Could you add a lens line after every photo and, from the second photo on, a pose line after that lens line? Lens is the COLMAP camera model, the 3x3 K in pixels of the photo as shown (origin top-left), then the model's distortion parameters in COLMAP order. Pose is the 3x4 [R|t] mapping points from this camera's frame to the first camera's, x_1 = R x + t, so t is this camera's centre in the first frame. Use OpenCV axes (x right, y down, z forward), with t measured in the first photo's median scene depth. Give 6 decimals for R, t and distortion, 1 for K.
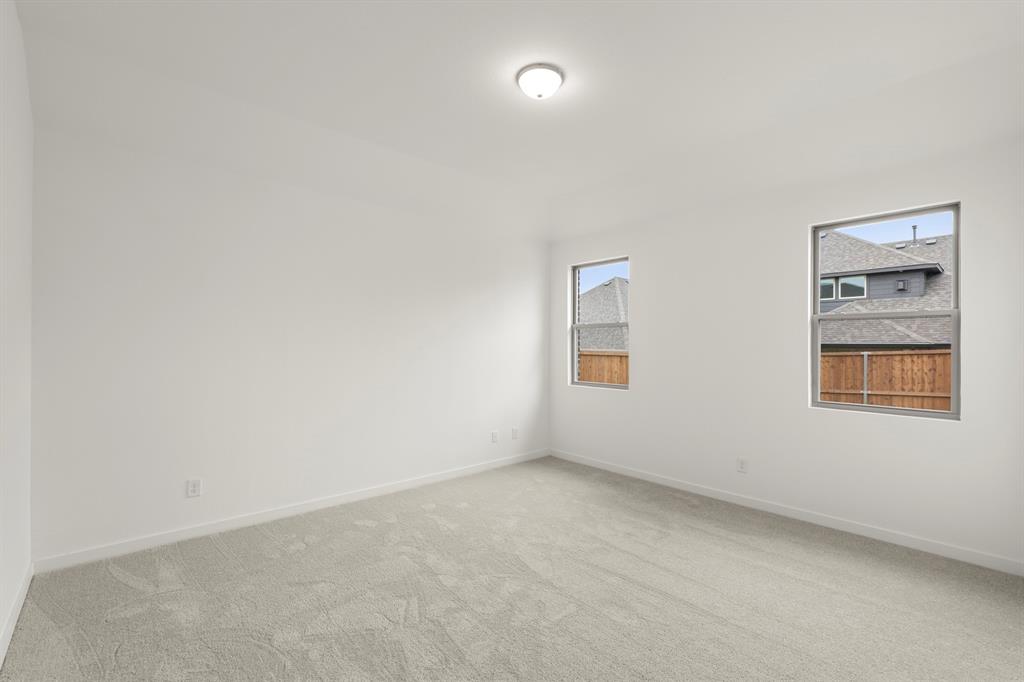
lens RADIAL K [[442.5, 0, 512.2], [0, 442.5, 345.7], [0, 0, 1]] dist [-0.000590, -0.000042]
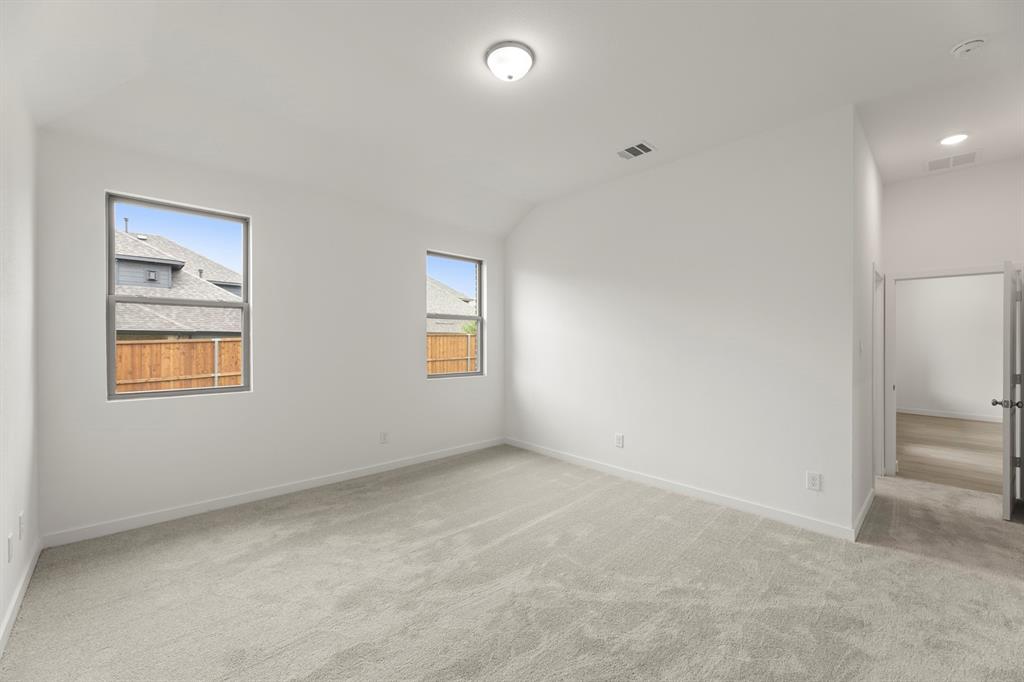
lens RADIAL K [[406.5, 0, 512.7], [0, 406.5, 334.9], [0, 0, 1]] dist [0.003084, 0.000165]
pose [[-0.045264, 0.000255, 0.998975, -0.157126], [-0.009087, 0.999958, -0.000667, -0.000780], [-0.998934, -0.009108, -0.045259, 0.188389]]
